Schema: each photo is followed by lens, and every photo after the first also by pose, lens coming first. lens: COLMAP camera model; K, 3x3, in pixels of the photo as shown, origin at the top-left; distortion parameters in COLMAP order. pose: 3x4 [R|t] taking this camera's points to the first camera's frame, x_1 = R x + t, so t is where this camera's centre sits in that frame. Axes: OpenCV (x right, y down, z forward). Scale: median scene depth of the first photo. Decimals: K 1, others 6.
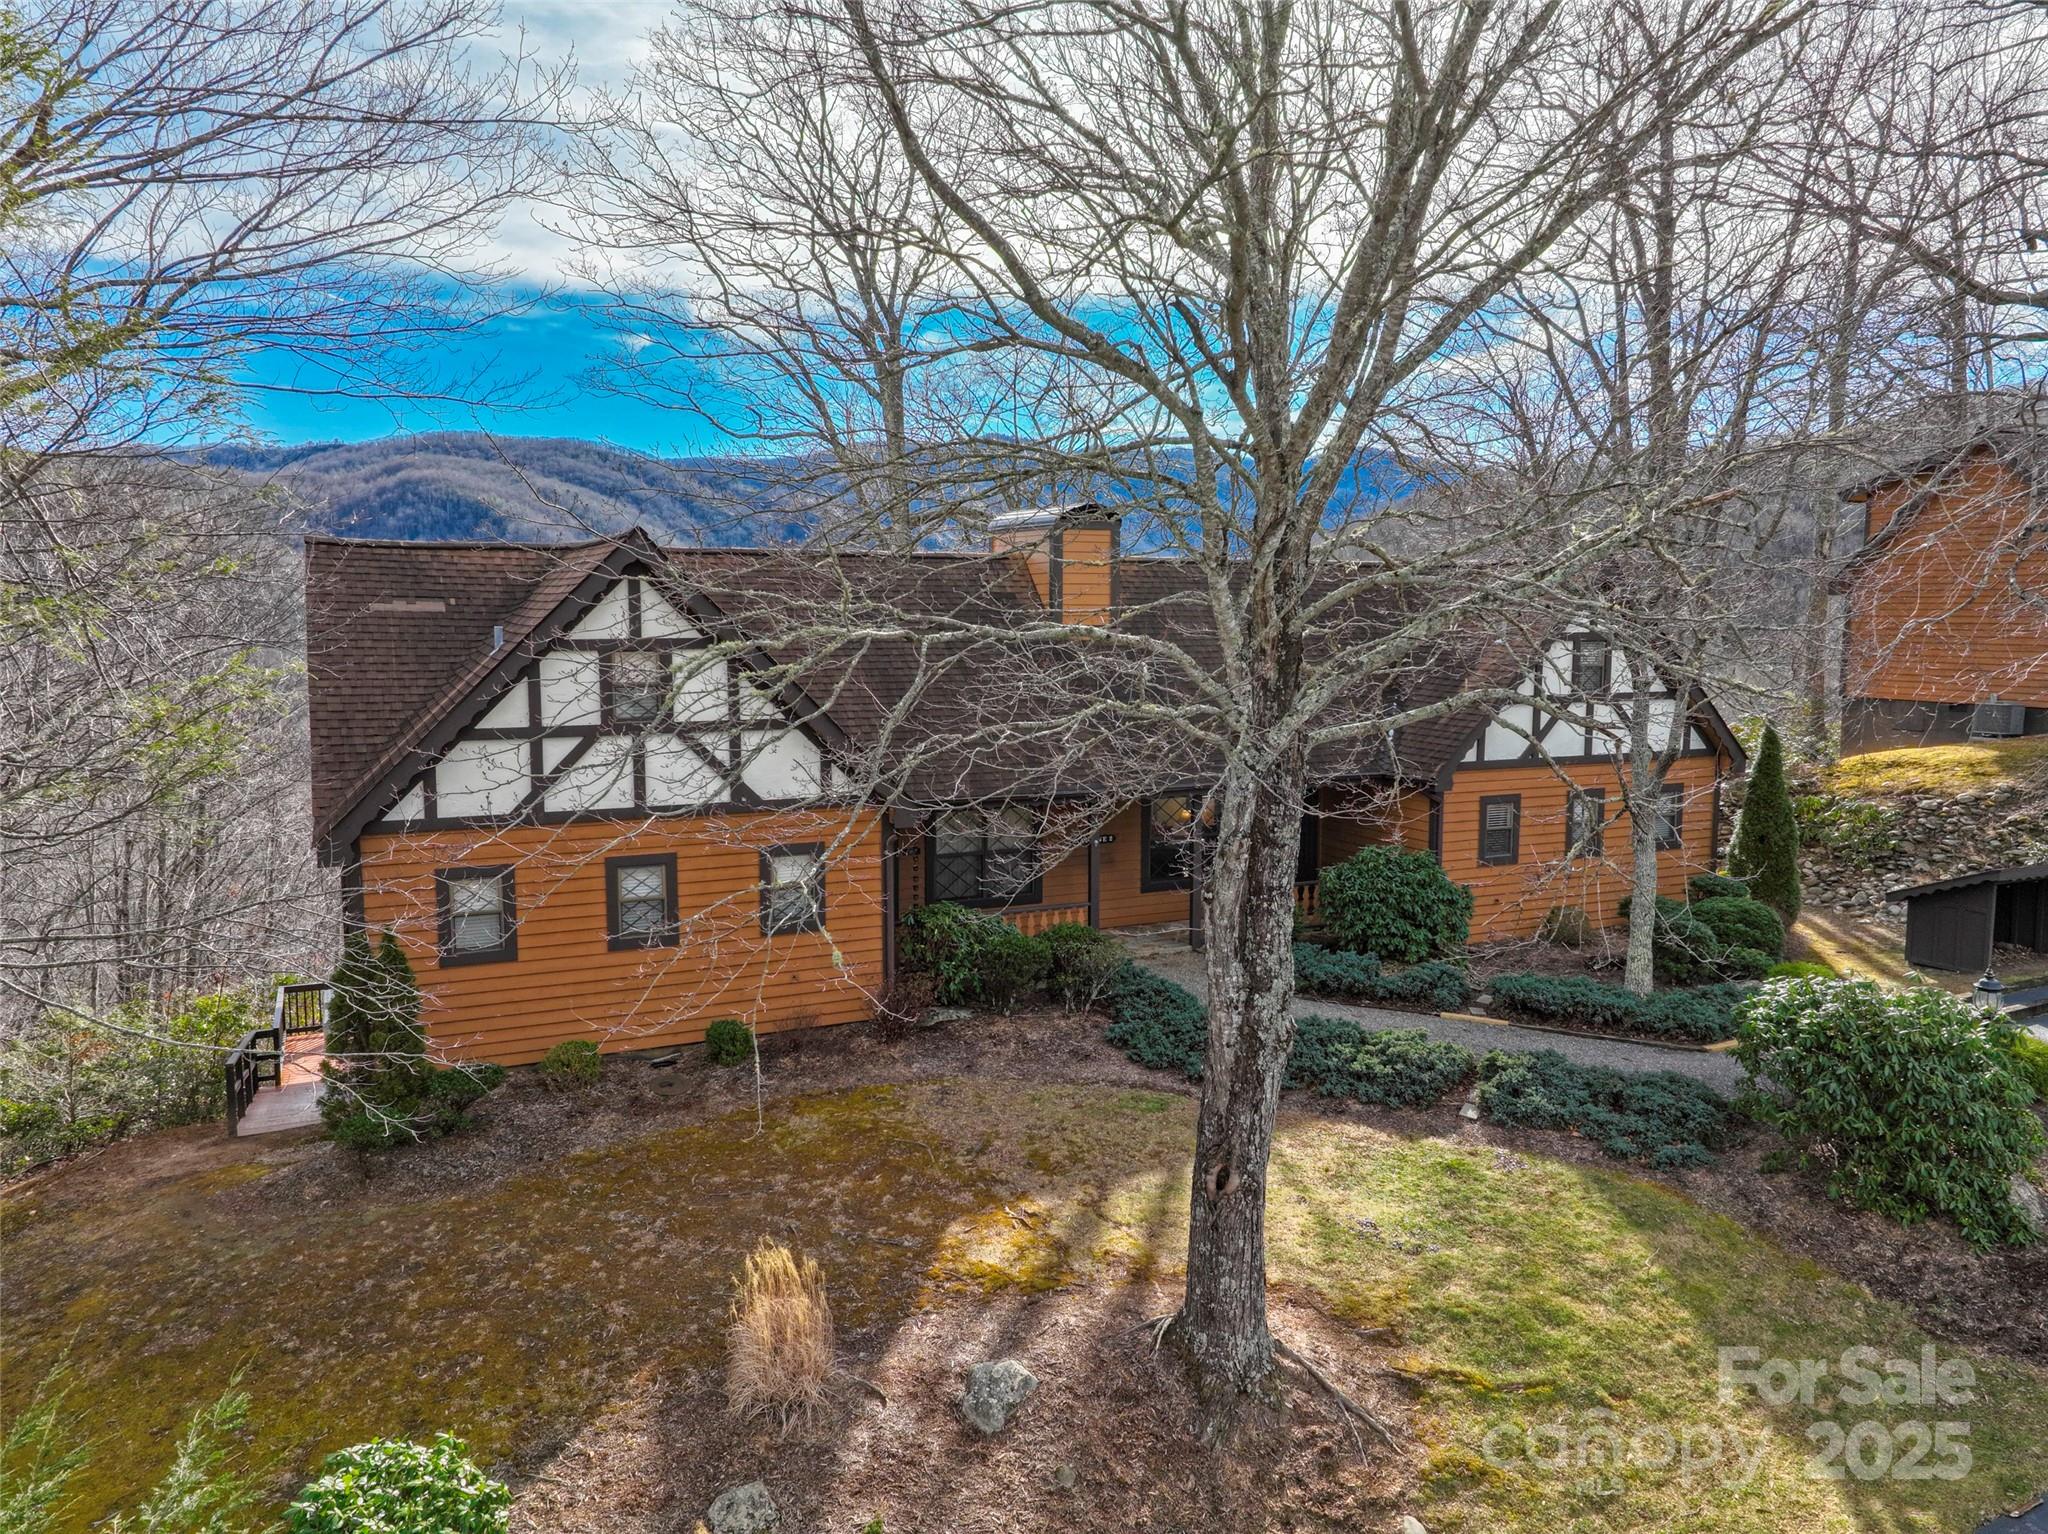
lens RADIAL K [[1426.8, 0, 1022.9], [0, 1426.8, 753.9], [0, 0, 1]] dist [-0.000506, 0.014181]
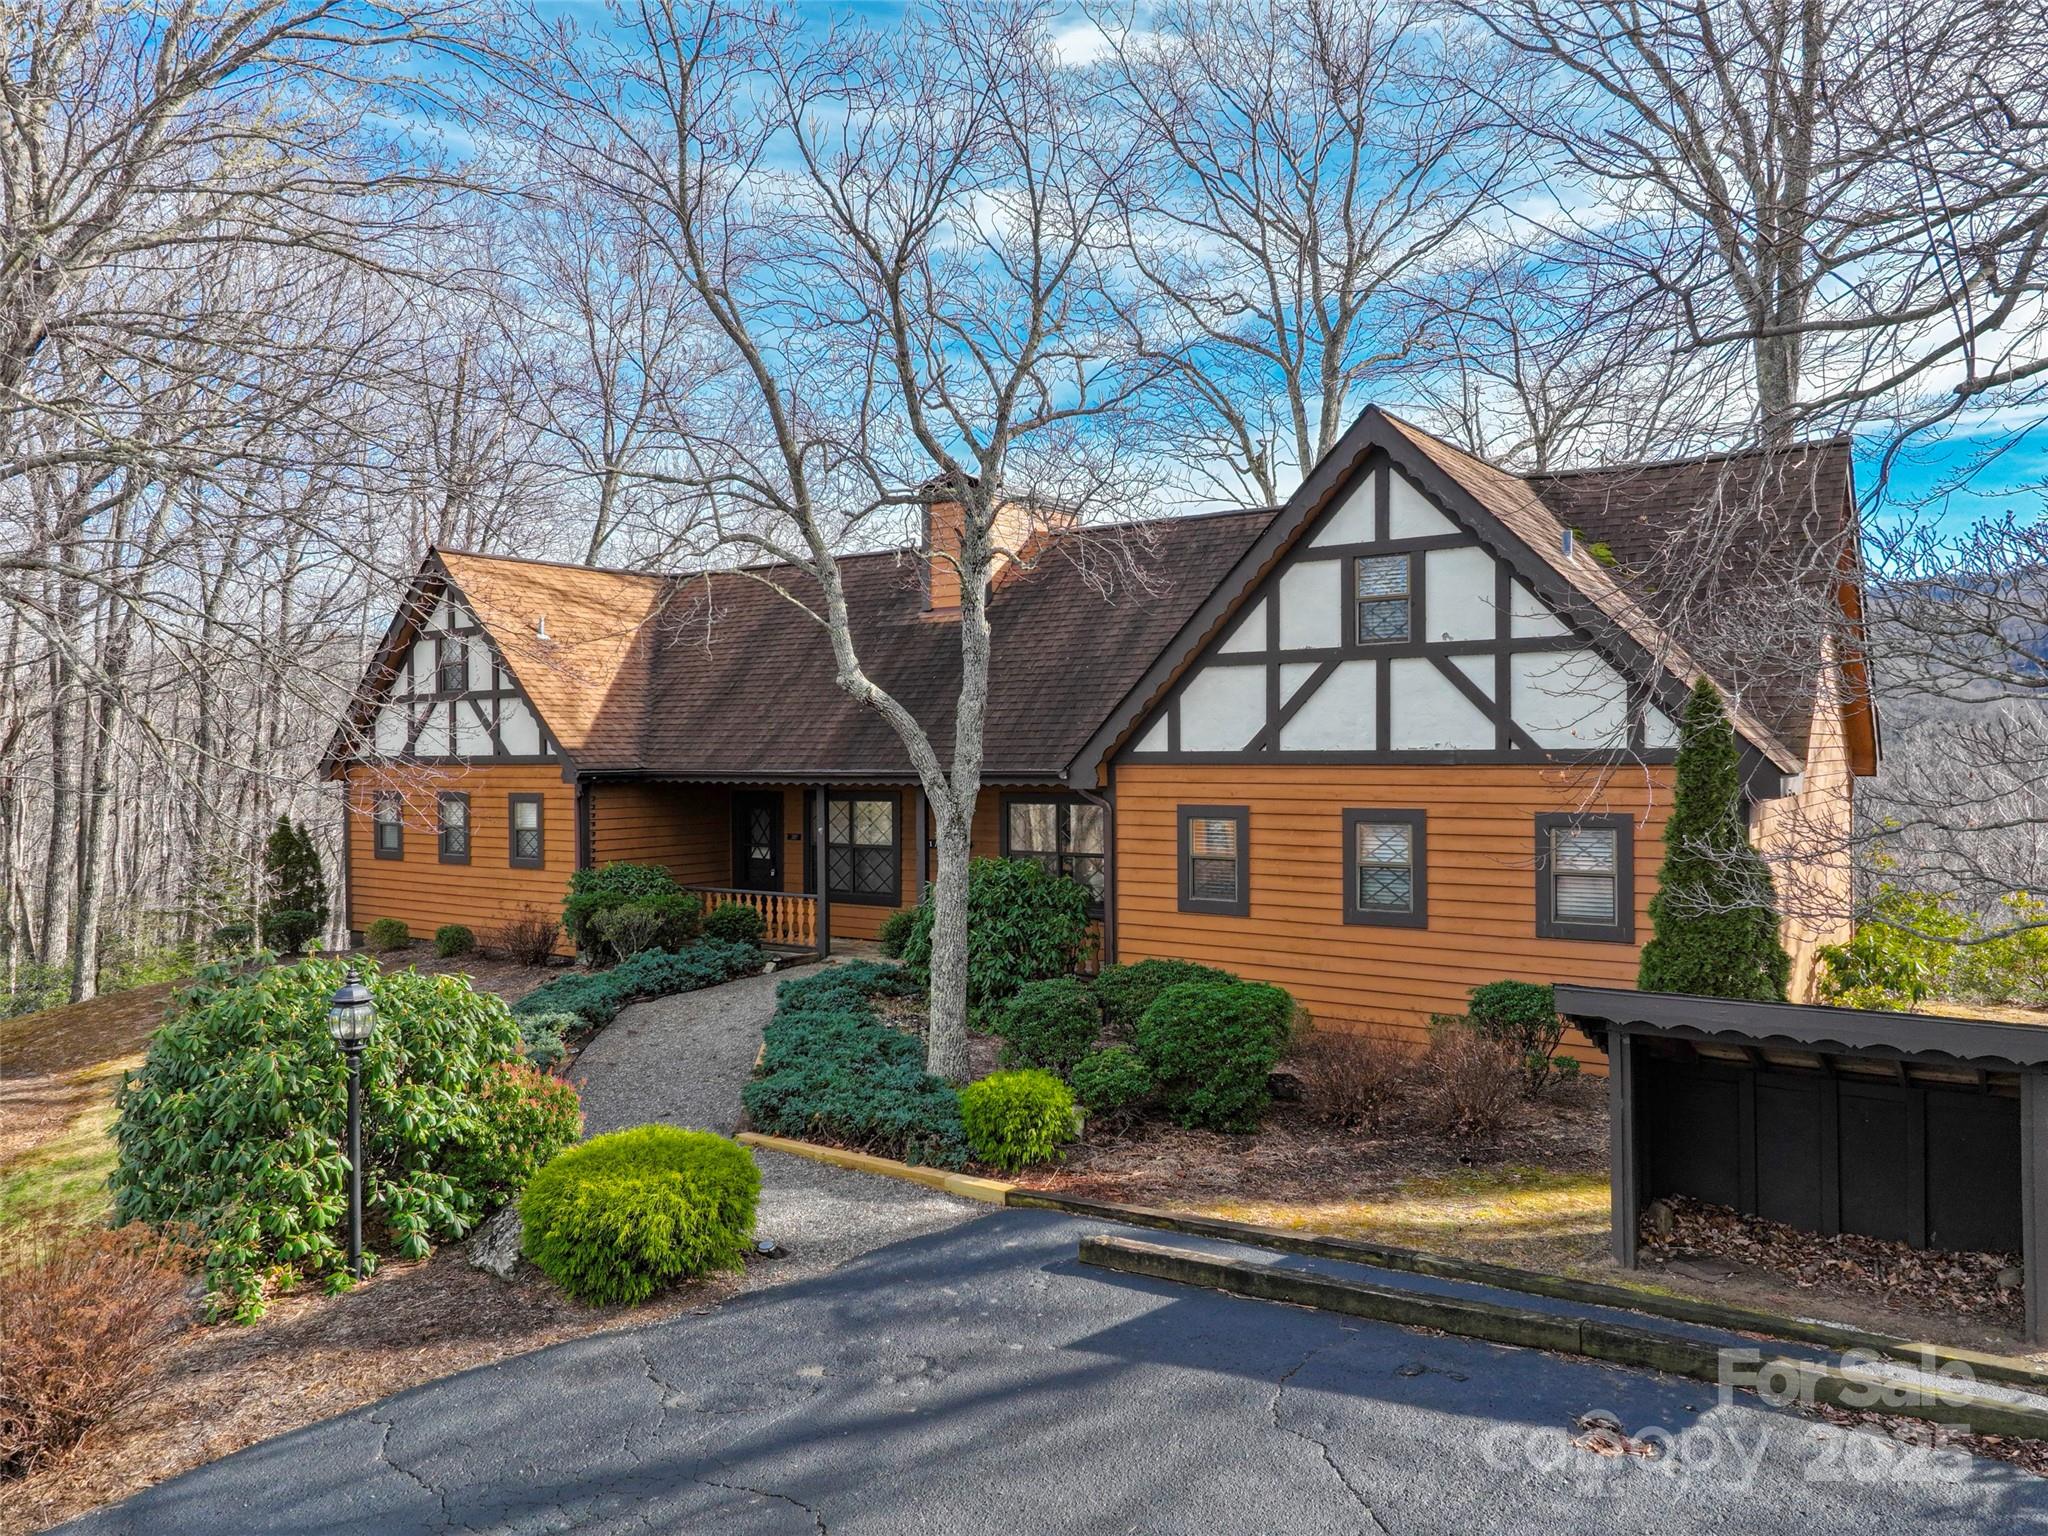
lens RADIAL K [[1426.8, 0, 1033.7], [0, 1426.8, 766.6], [0, 0, 1]] dist [-0.000506, 0.014181]
pose [[0.493861, 0.003647, -0.869533, 1.252266], [-0.076433, 0.996303, -0.039233, 0.063108], [0.866175, 0.085836, 0.492314, 0.888834]]
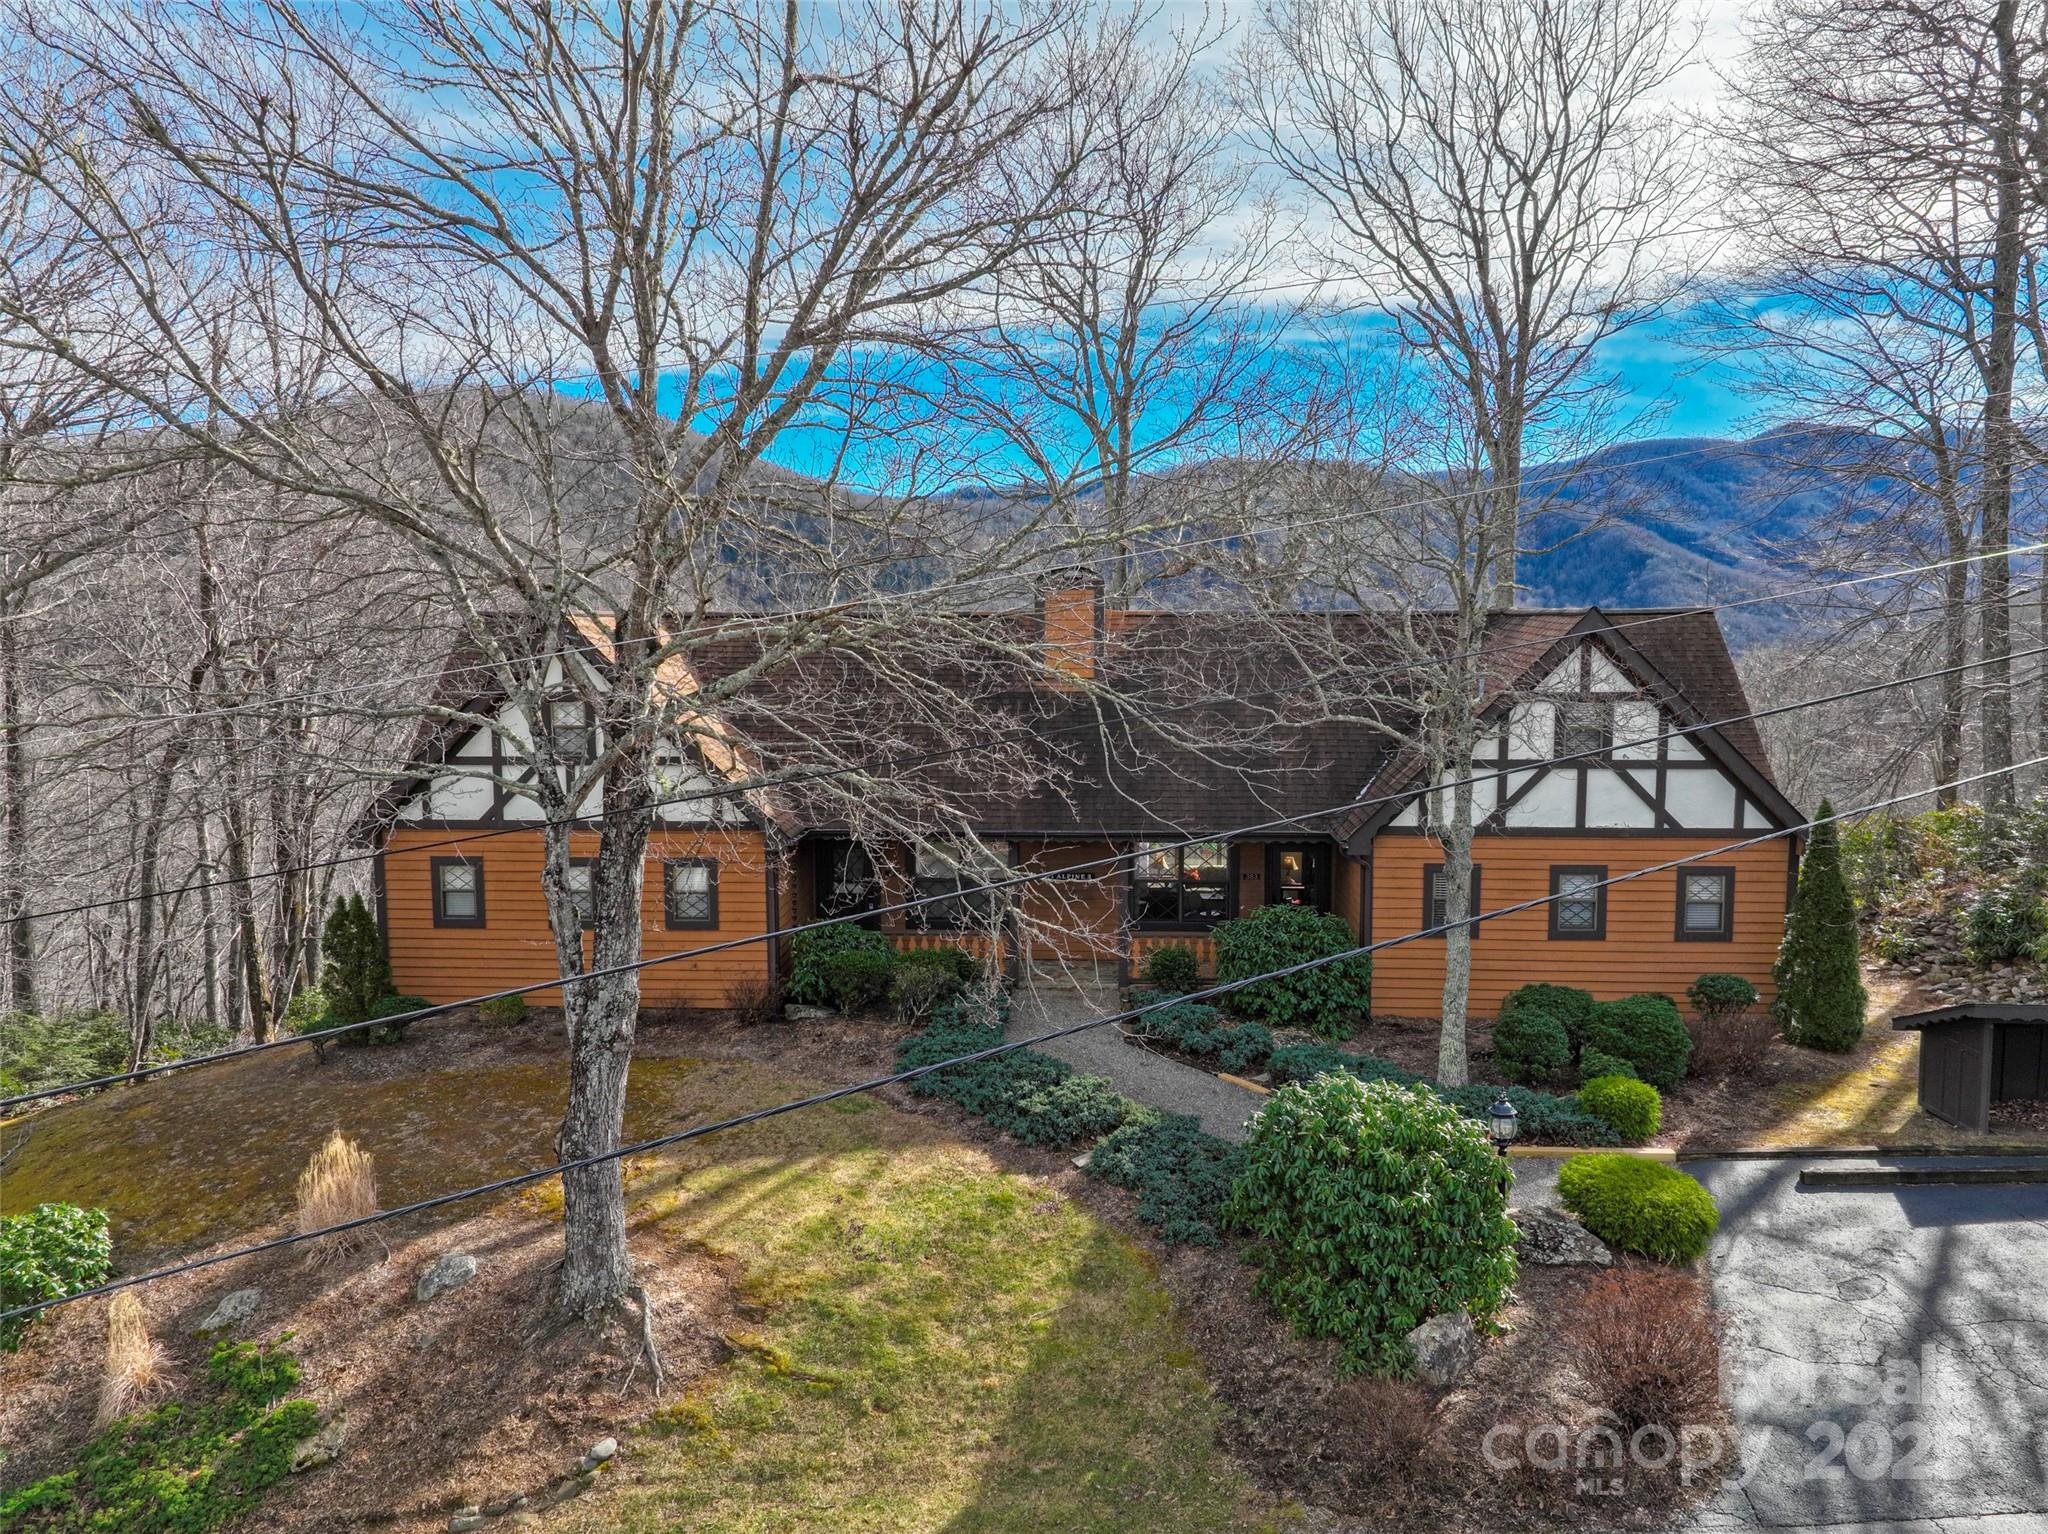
lens RADIAL K [[1426.8, 0, 1026.2], [0, 1426.8, 761.7], [0, 0, 1]] dist [-0.000506, 0.014181]
pose [[0.874971, 0.041077, -0.482429, 0.787077], [-0.042641, 0.999061, 0.007728, -0.048254], [0.482293, 0.013809, 0.875901, 0.062502]]
